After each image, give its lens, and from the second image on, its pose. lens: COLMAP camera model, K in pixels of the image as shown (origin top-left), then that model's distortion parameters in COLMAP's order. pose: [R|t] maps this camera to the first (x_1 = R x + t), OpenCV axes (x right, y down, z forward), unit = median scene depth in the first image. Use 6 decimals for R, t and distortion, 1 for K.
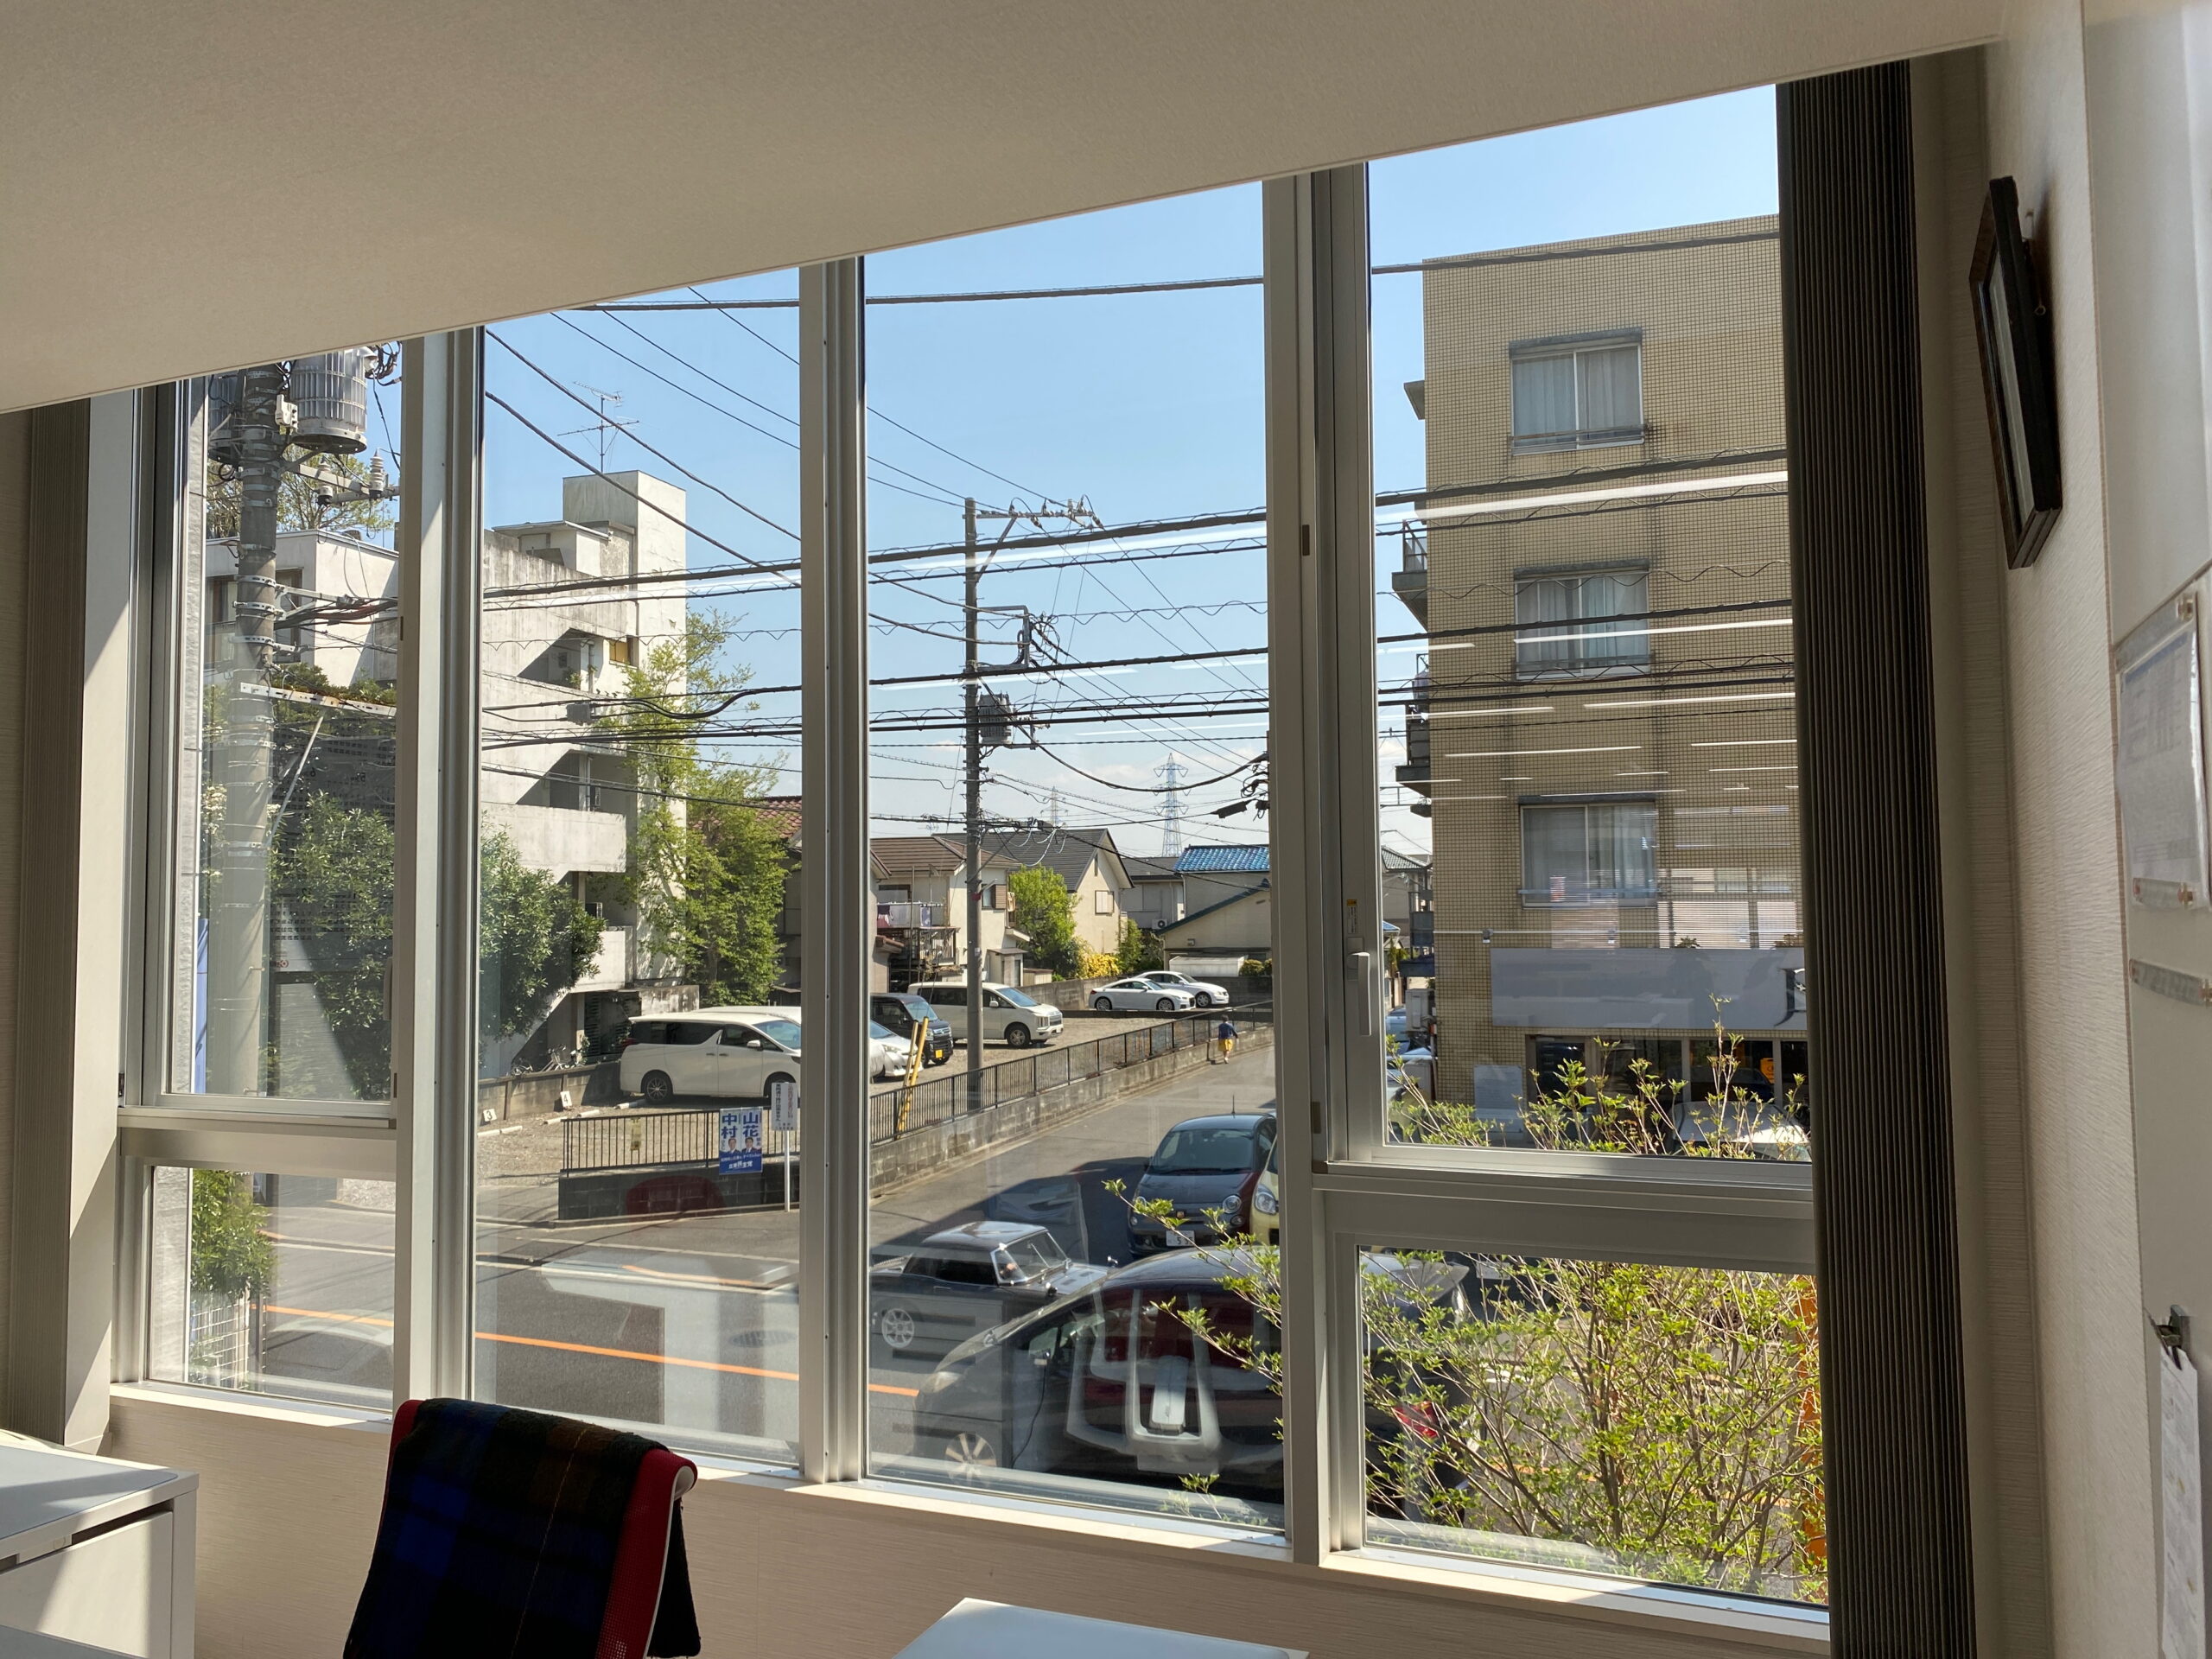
lens RADIAL K [[1682.8, 0, 1103.3], [0, 1682.8, 821.3], [0, 0, 1]] dist [0.043183, -0.024183]
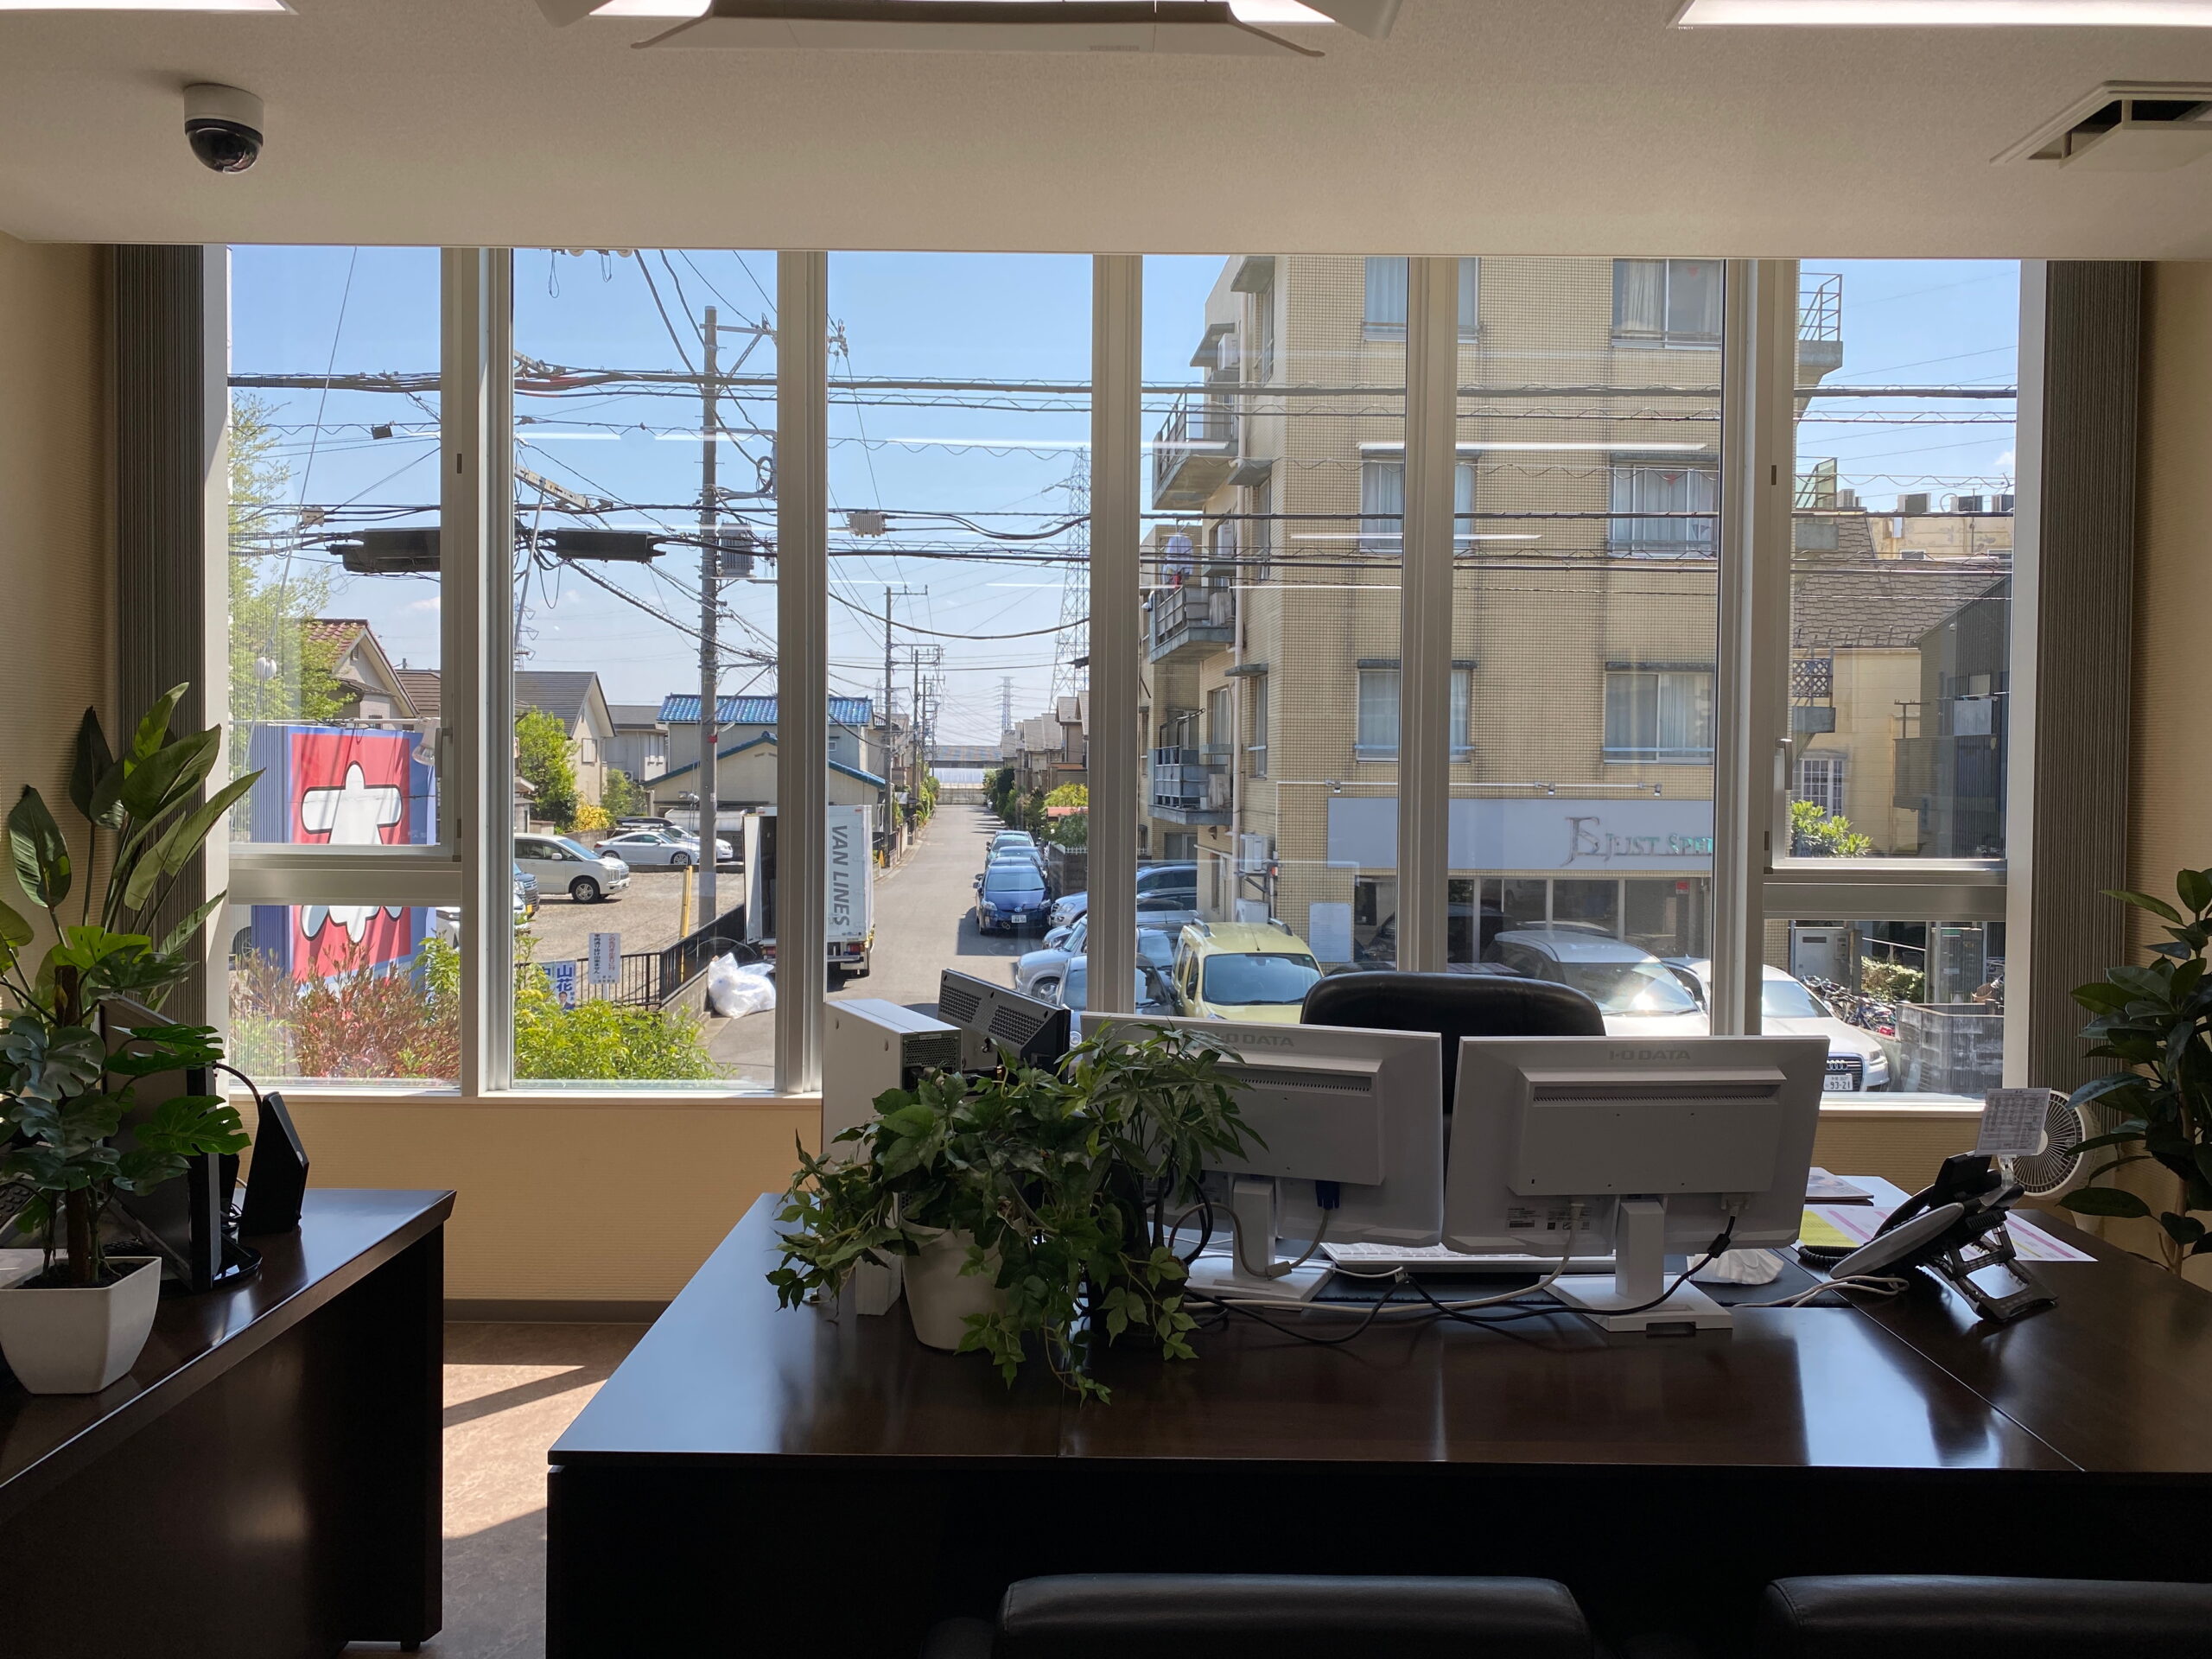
lens RADIAL K [[1682.8, 0, 1103.3], [0, 1682.8, 821.3], [0, 0, 1]] dist [0.043183, -0.024183]
pose [[0.922160, 0.009101, 0.386701, -0.148195], [-0.040861, 0.996422, 0.073990, 0.007657], [-0.384644, -0.084032, 0.919232, 0.025708]]
